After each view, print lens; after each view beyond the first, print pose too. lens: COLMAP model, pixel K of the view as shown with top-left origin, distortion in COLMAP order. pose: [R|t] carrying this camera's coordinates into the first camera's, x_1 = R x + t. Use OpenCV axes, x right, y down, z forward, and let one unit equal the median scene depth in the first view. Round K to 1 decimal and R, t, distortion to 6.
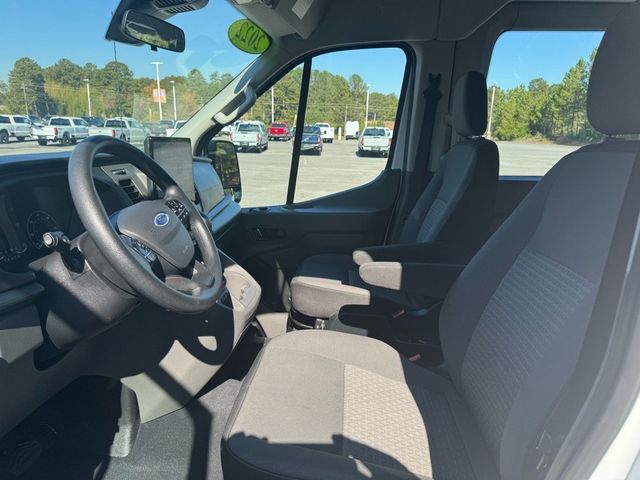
lens RADIAL K [[454.4, 0, 321.5], [0, 454.4, 240.0], [0, 0, 1]] dist [0.056274, -0.079060]
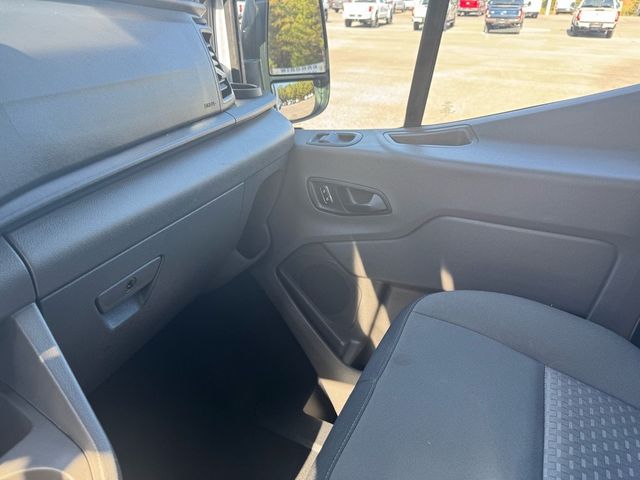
lens RADIAL K [[454.4, 0, 319.4], [0, 454.4, 238.7], [0, 0, 1]] dist [0.056274, -0.079060]
pose [[0.928484, 0.150956, -0.339308, 0.006760], [-0.068335, 0.967505, 0.243445, -0.077752], [0.365031, -0.202848, 0.908628, 0.578935]]
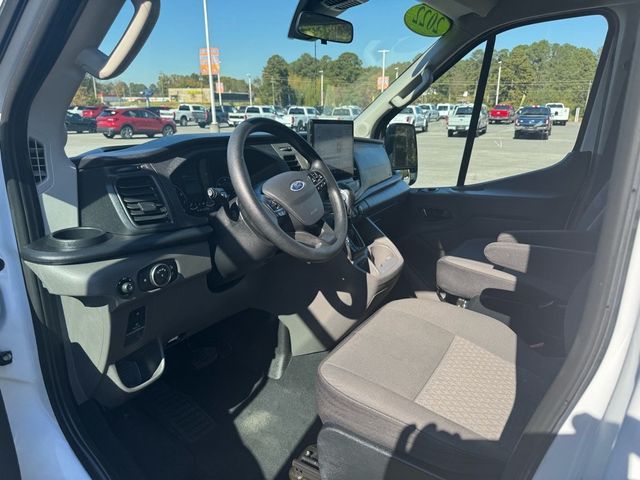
lens RADIAL K [[454.4, 0, 321.0], [0, 454.4, 244.8], [0, 0, 1]] dist [0.056274, -0.079060]
pose [[0.897092, 0.100099, -0.430355, 0.100686], [-0.082447, 0.994816, 0.059527, 0.014381], [0.434083, -0.017920, 0.900695, -0.036148]]
